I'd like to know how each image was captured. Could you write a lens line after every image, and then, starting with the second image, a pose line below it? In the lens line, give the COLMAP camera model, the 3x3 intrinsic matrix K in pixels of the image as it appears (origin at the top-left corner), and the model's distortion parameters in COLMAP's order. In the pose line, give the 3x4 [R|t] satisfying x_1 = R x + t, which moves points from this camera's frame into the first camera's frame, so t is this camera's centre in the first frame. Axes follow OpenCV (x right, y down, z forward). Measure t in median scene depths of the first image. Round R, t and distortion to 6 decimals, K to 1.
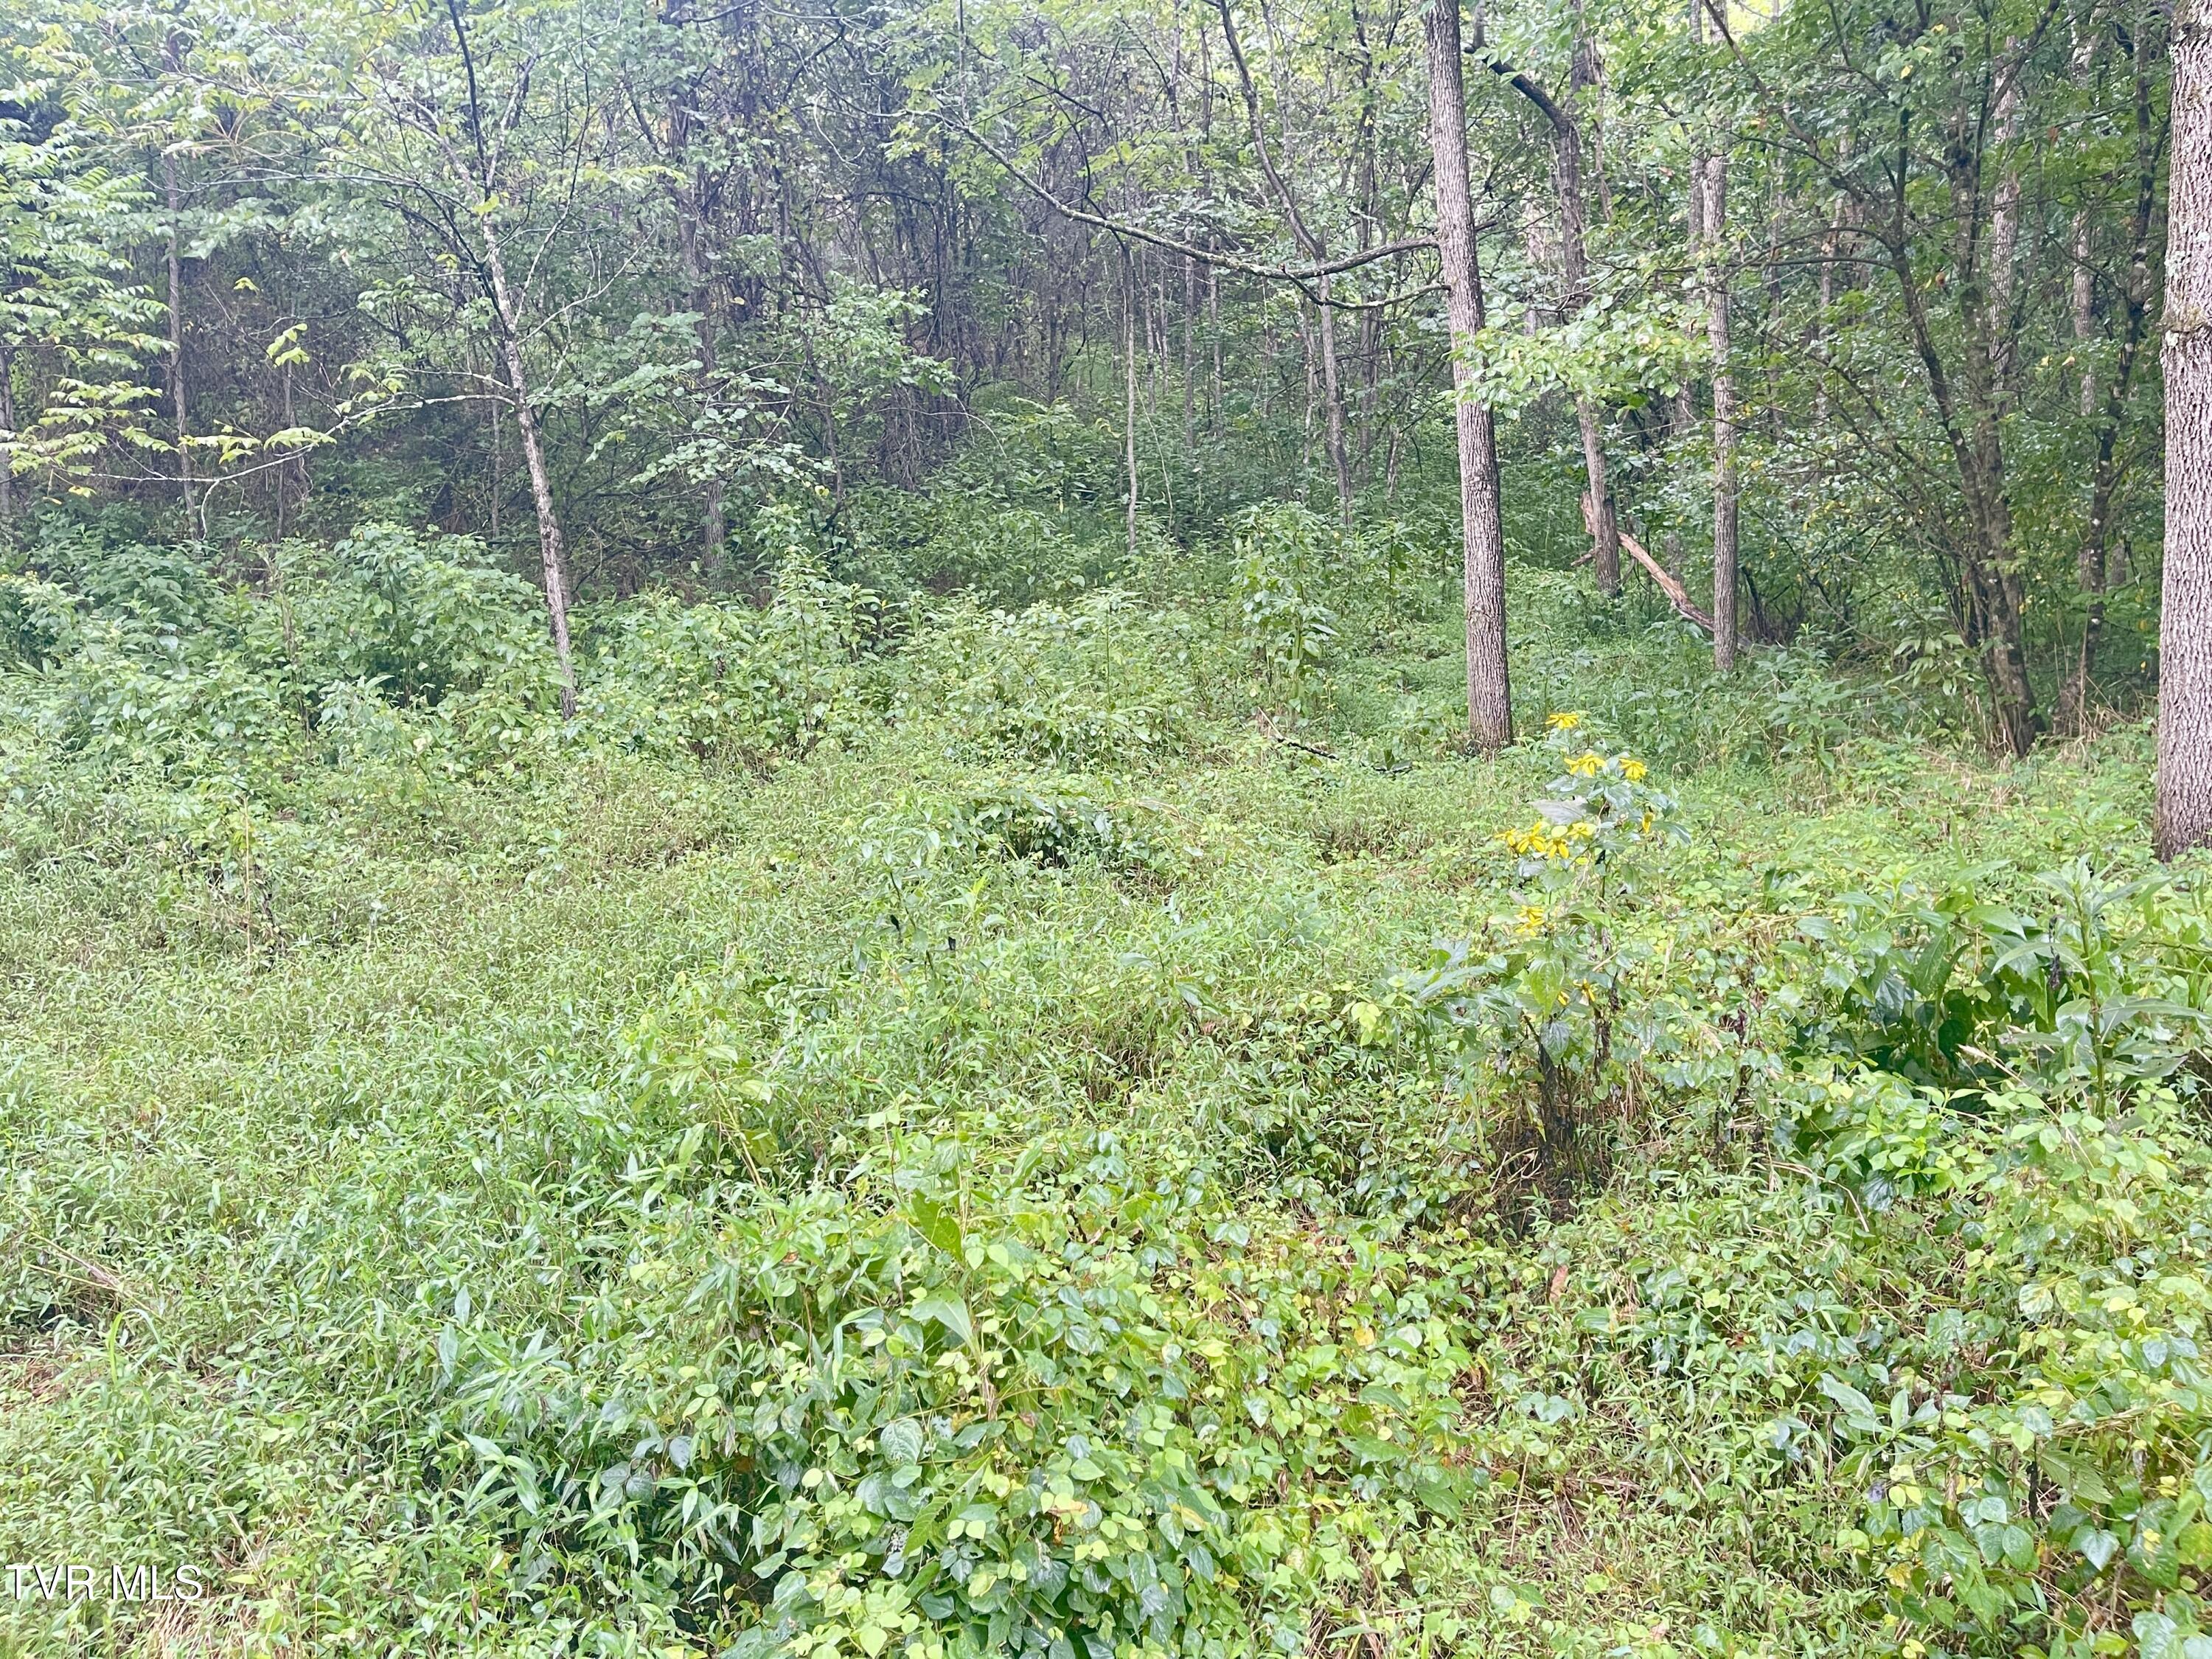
lens RADIAL K [[1668.1, 0, 1106.0], [0, 1668.1, 829.5], [0, 0, 1]] dist [0.066086, -0.085253]
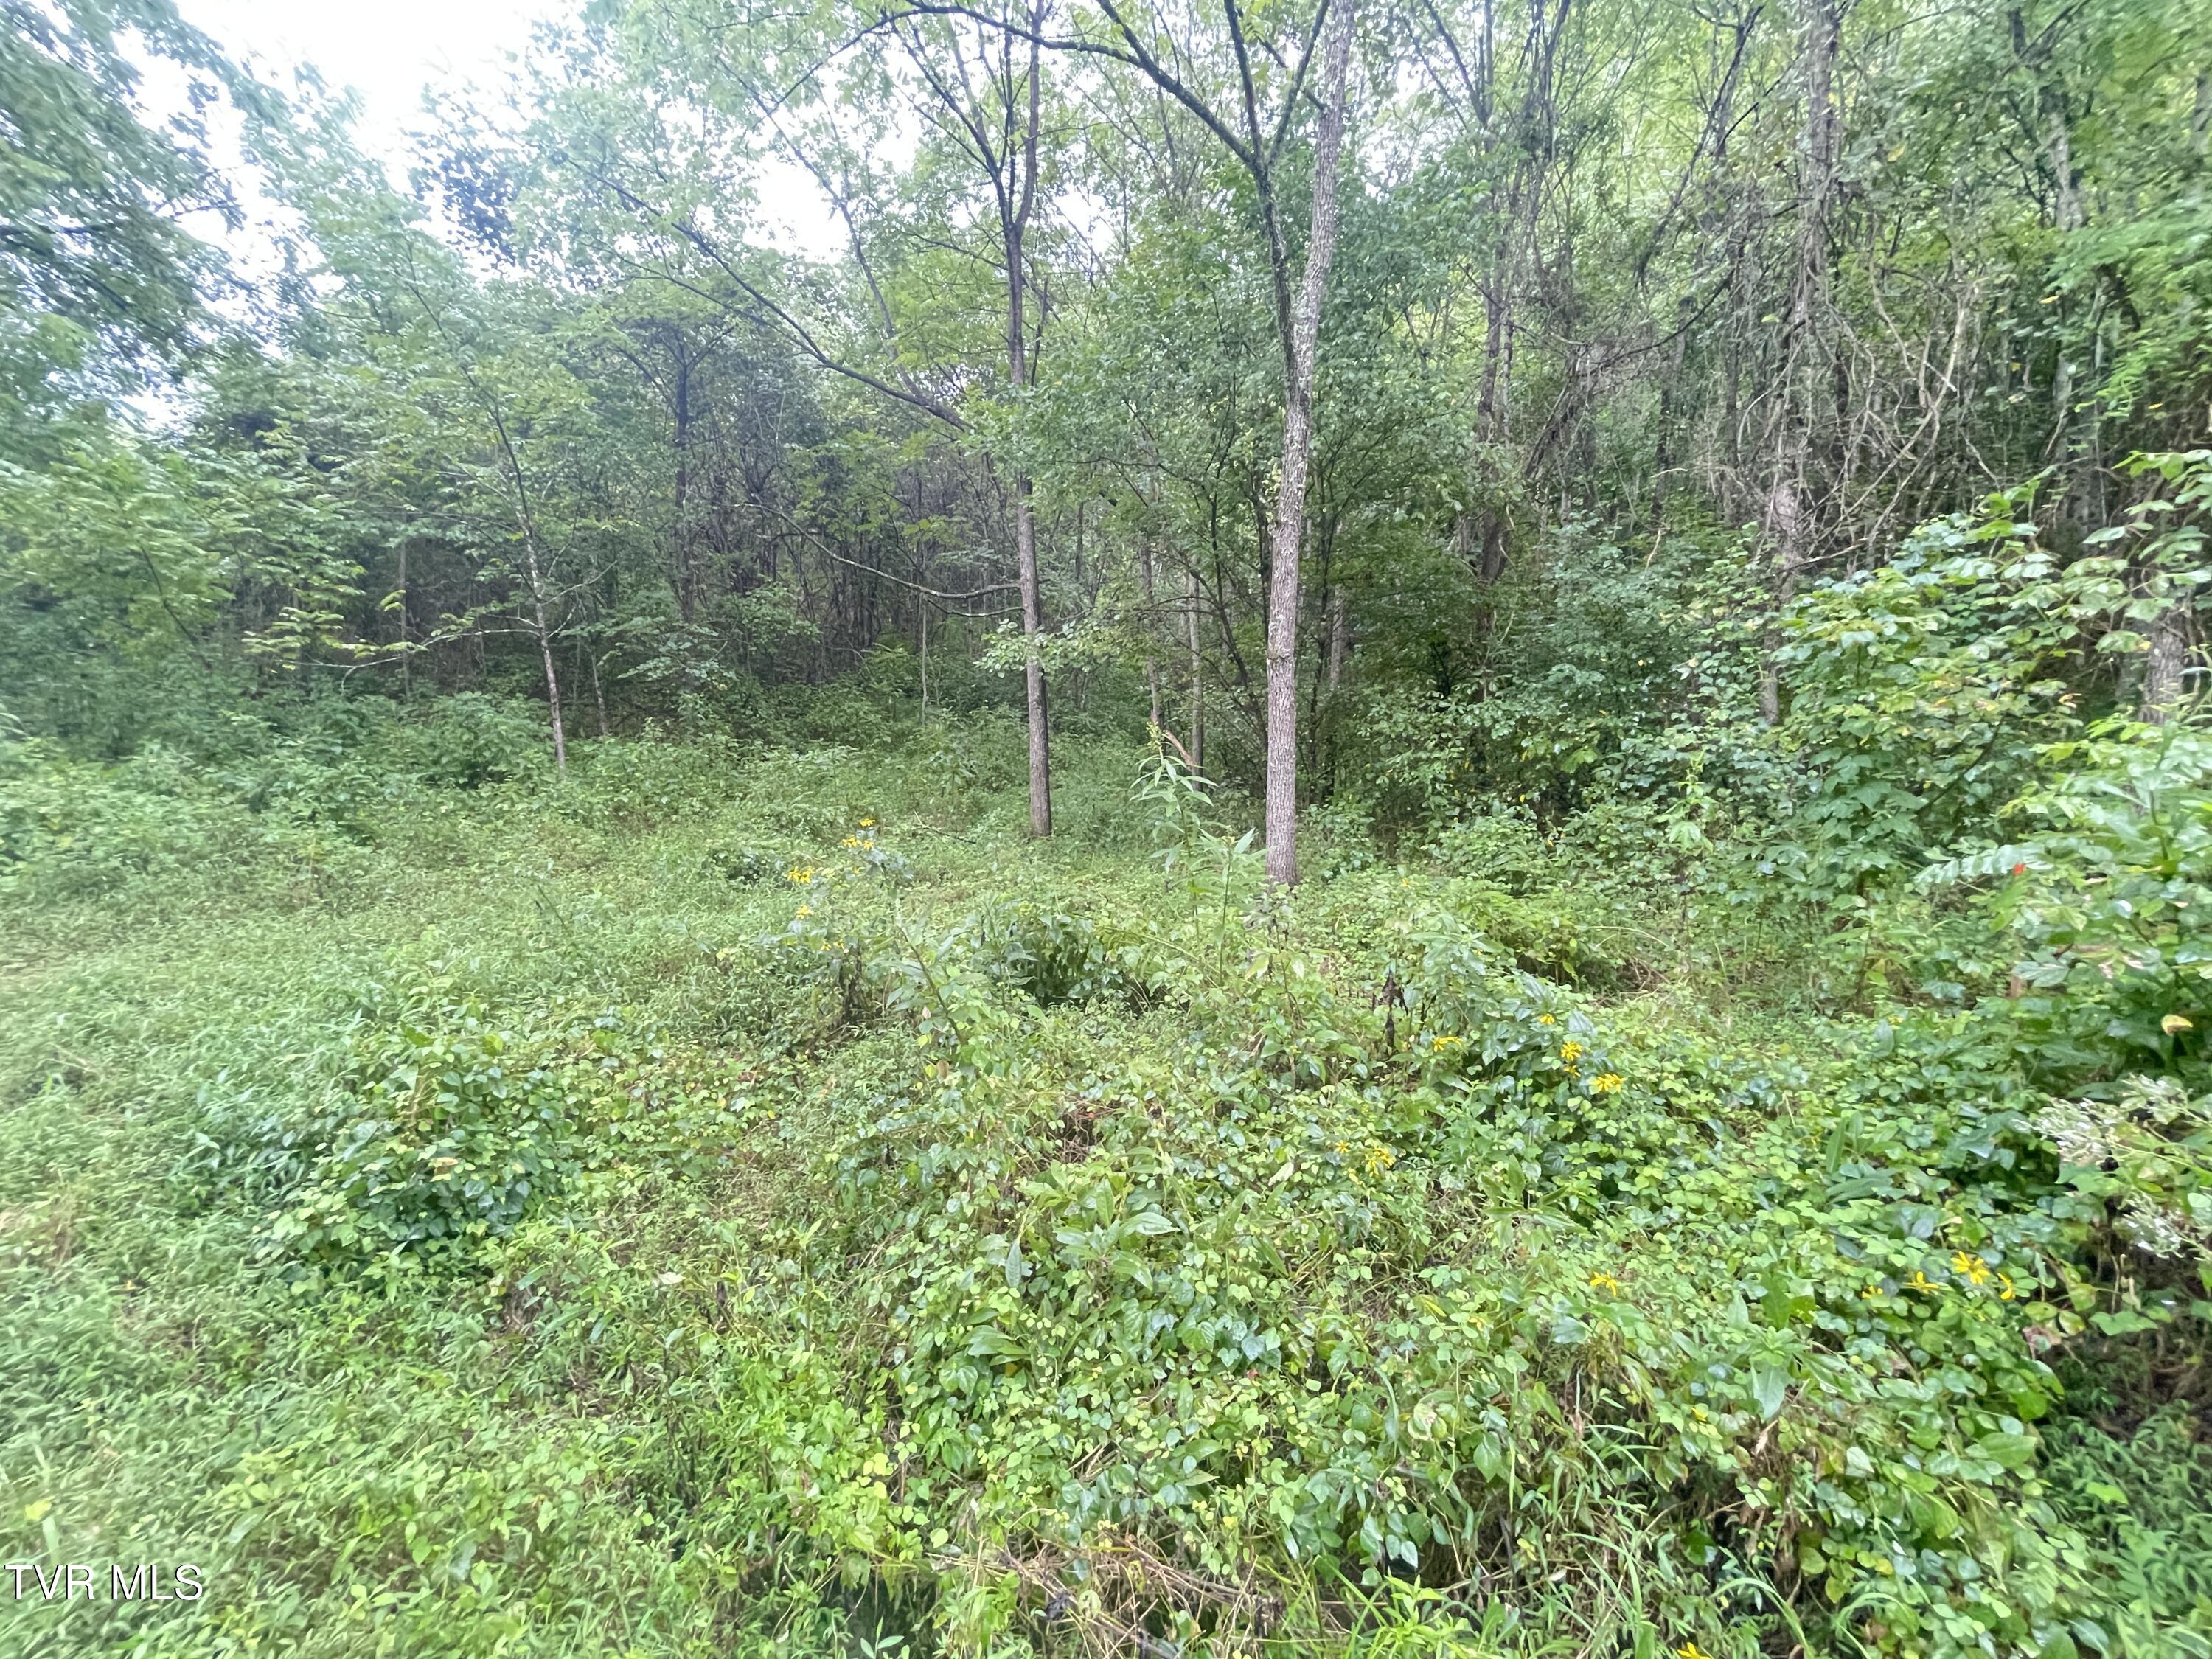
lens RADIAL K [[902.2, 0, 1106.0], [0, 902.2, 829.5], [0, 0, 1]] dist [-0.003510, -0.000203]
pose [[0.992982, 0.042631, 0.110313, 0.425465], [-0.037073, 0.997961, -0.051949, -0.004560], [-0.112302, 0.047495, 0.992538, -0.187279]]
